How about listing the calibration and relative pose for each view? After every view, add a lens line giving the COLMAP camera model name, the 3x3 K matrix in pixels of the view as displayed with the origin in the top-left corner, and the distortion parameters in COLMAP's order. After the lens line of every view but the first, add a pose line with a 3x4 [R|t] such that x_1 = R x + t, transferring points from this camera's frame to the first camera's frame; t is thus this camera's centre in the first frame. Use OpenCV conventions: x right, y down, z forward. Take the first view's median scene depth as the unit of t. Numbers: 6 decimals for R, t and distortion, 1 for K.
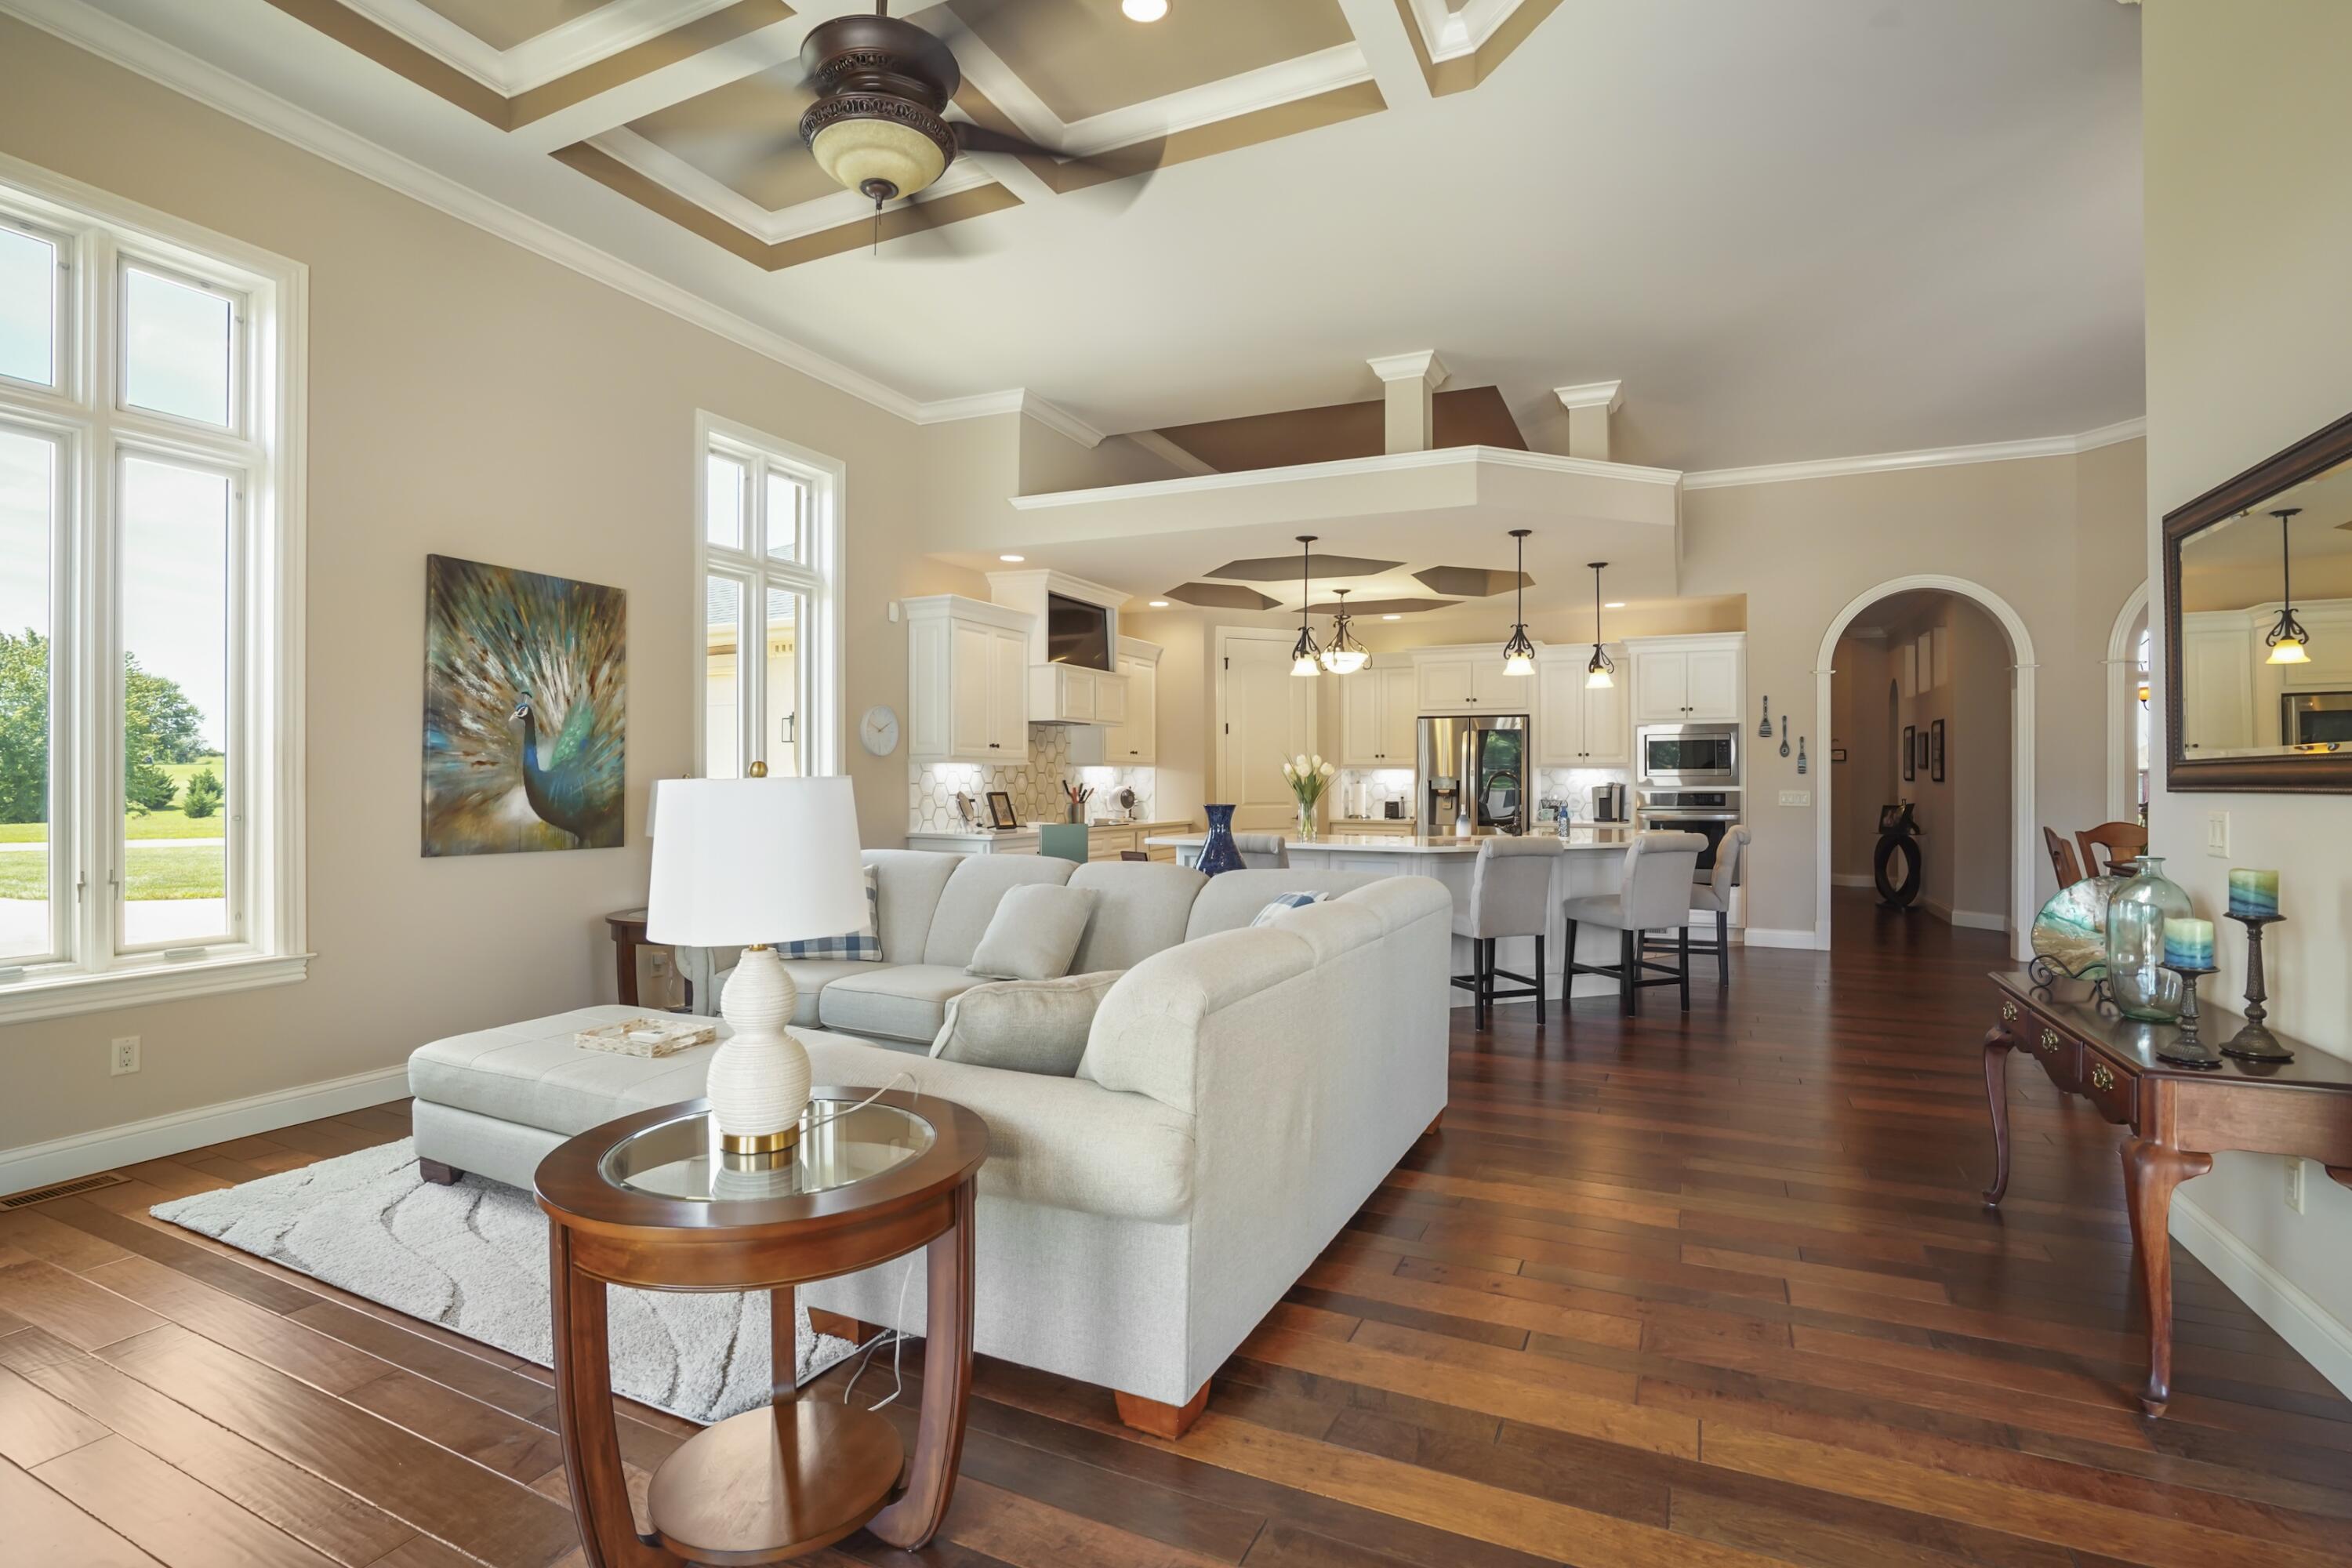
lens RADIAL K [[1105.0, 0, 1171.9], [0, 1105.0, 767.0], [0, 0, 1]] dist [-0.045420, 0.013393]
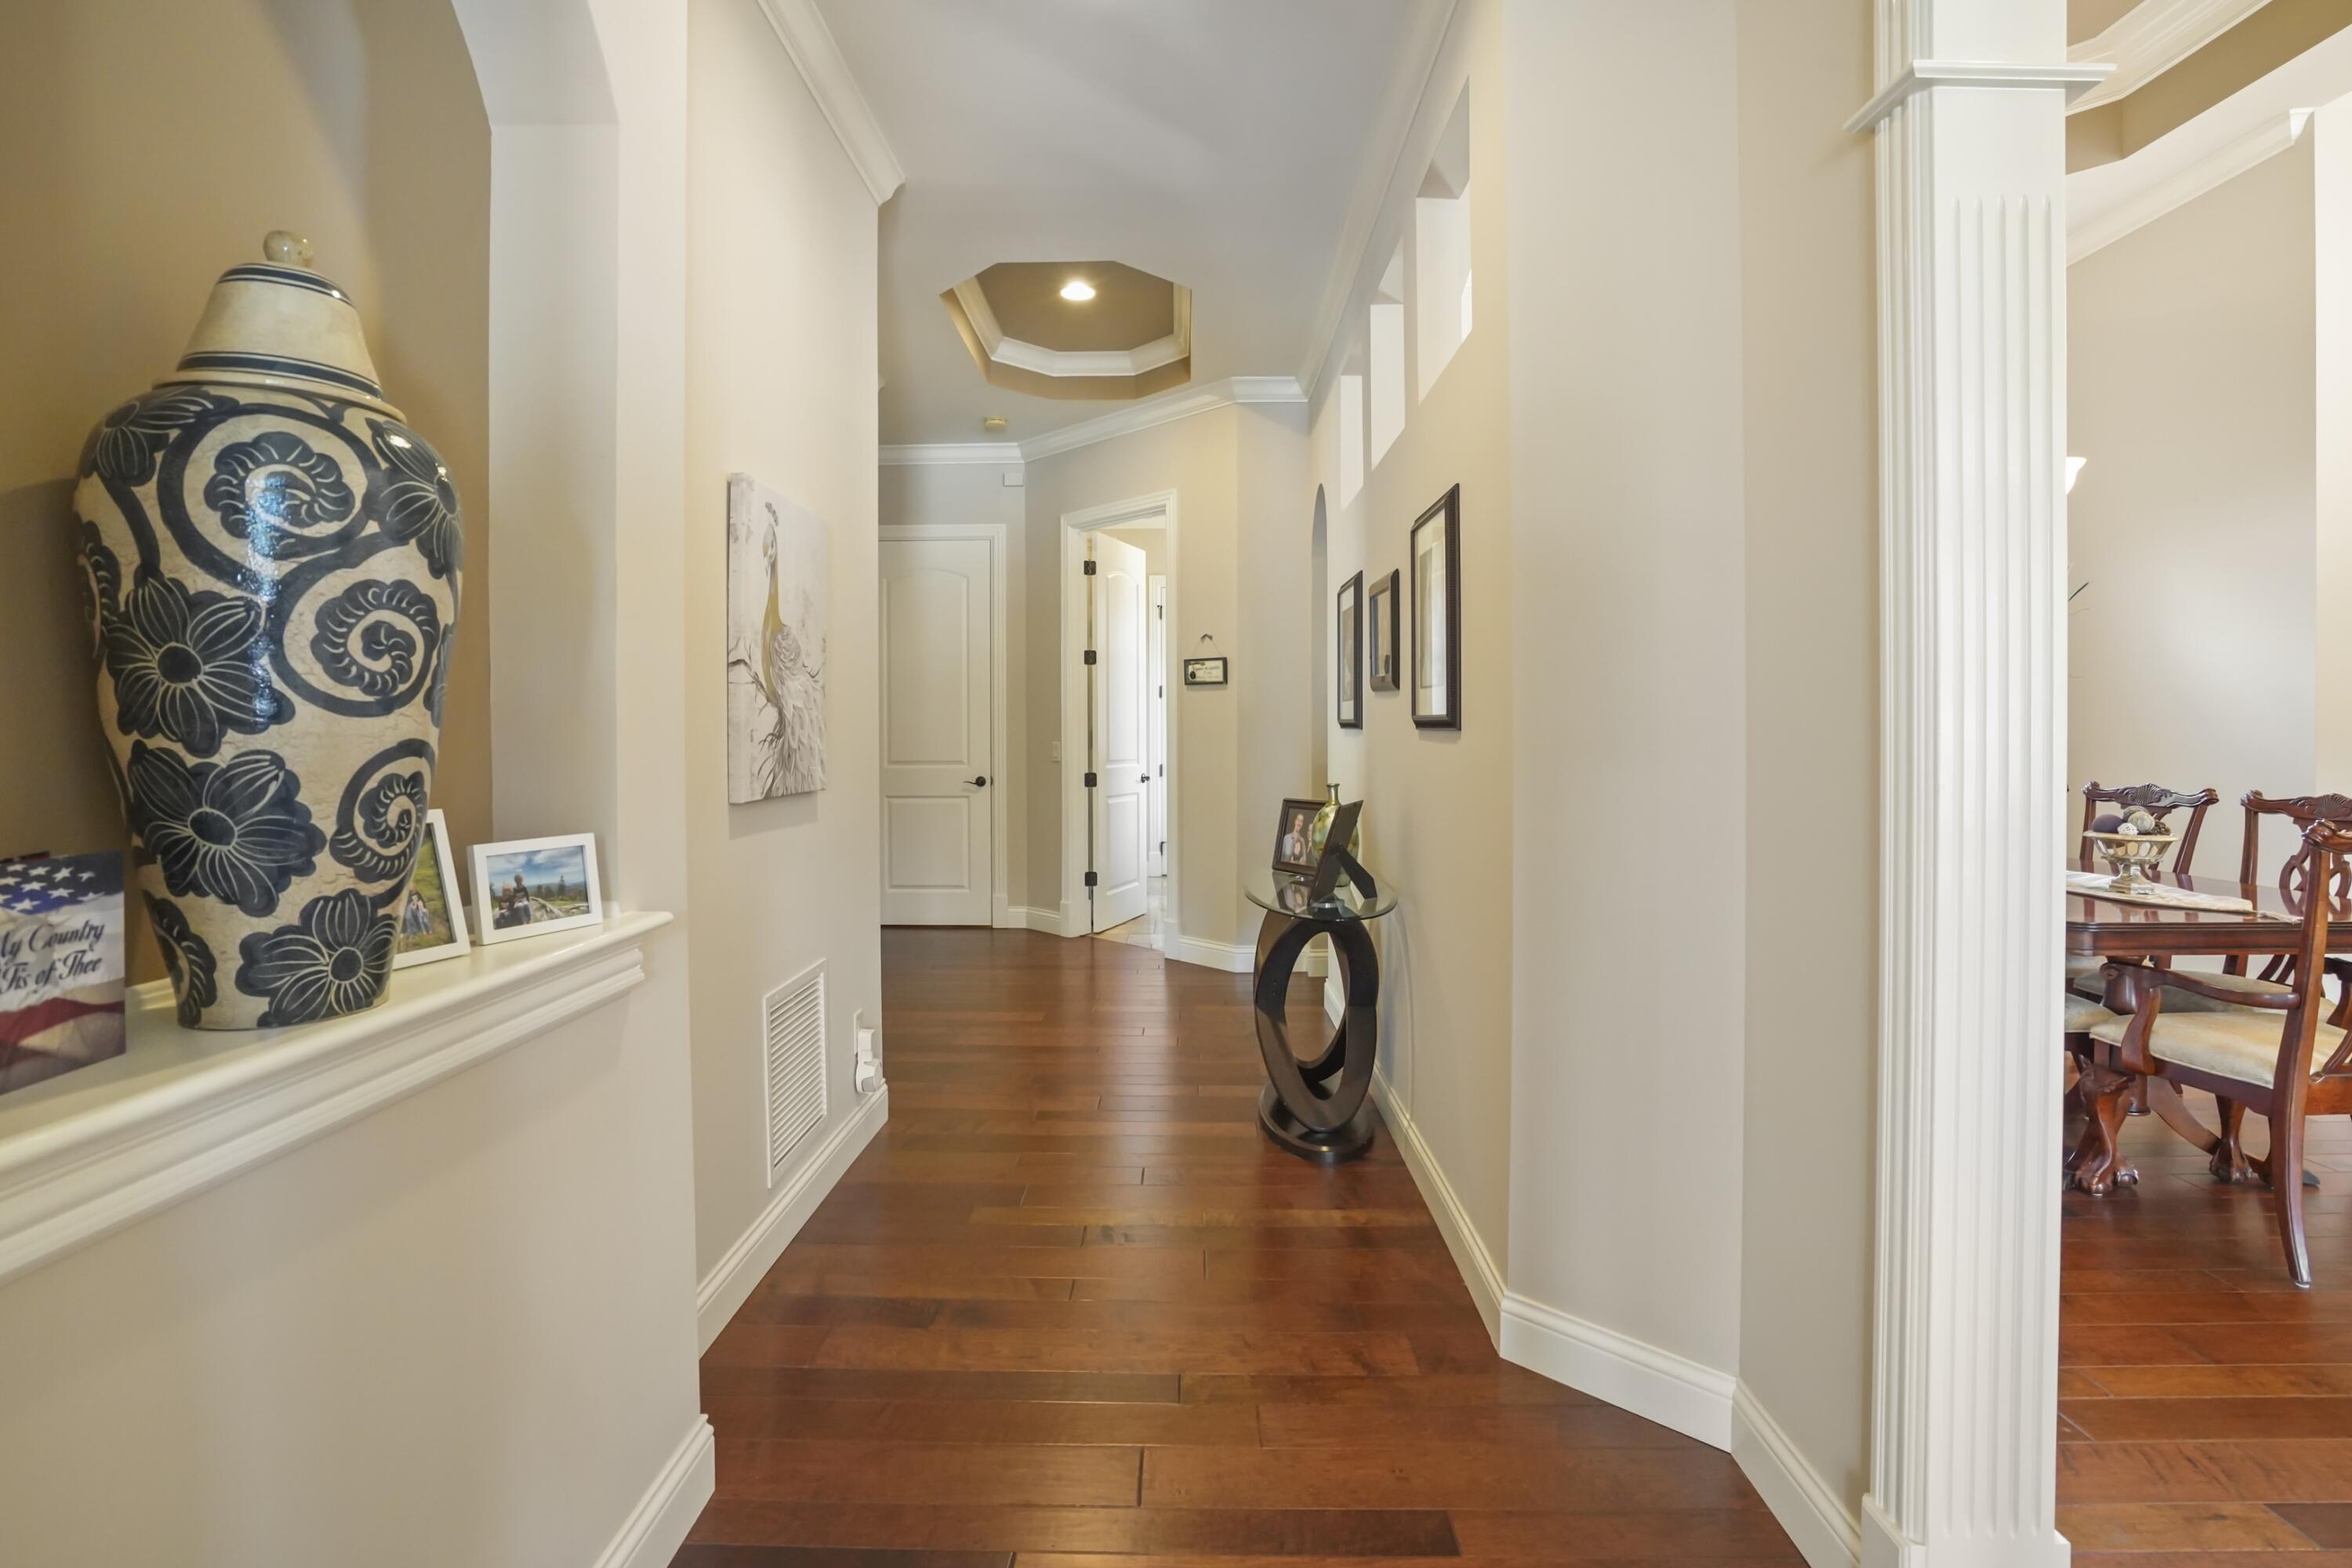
lens RADIAL K [[1105.0, 0, 1188.8], [0, 1105.0, 748.1], [0, 0, 1]] dist [-0.045420, 0.013393]
pose [[0.903568, -0.009997, 0.428328, 0.579584], [-0.000900, 0.999681, 0.025232, 0.012539], [-0.428444, -0.023184, 0.903271, 0.844940]]
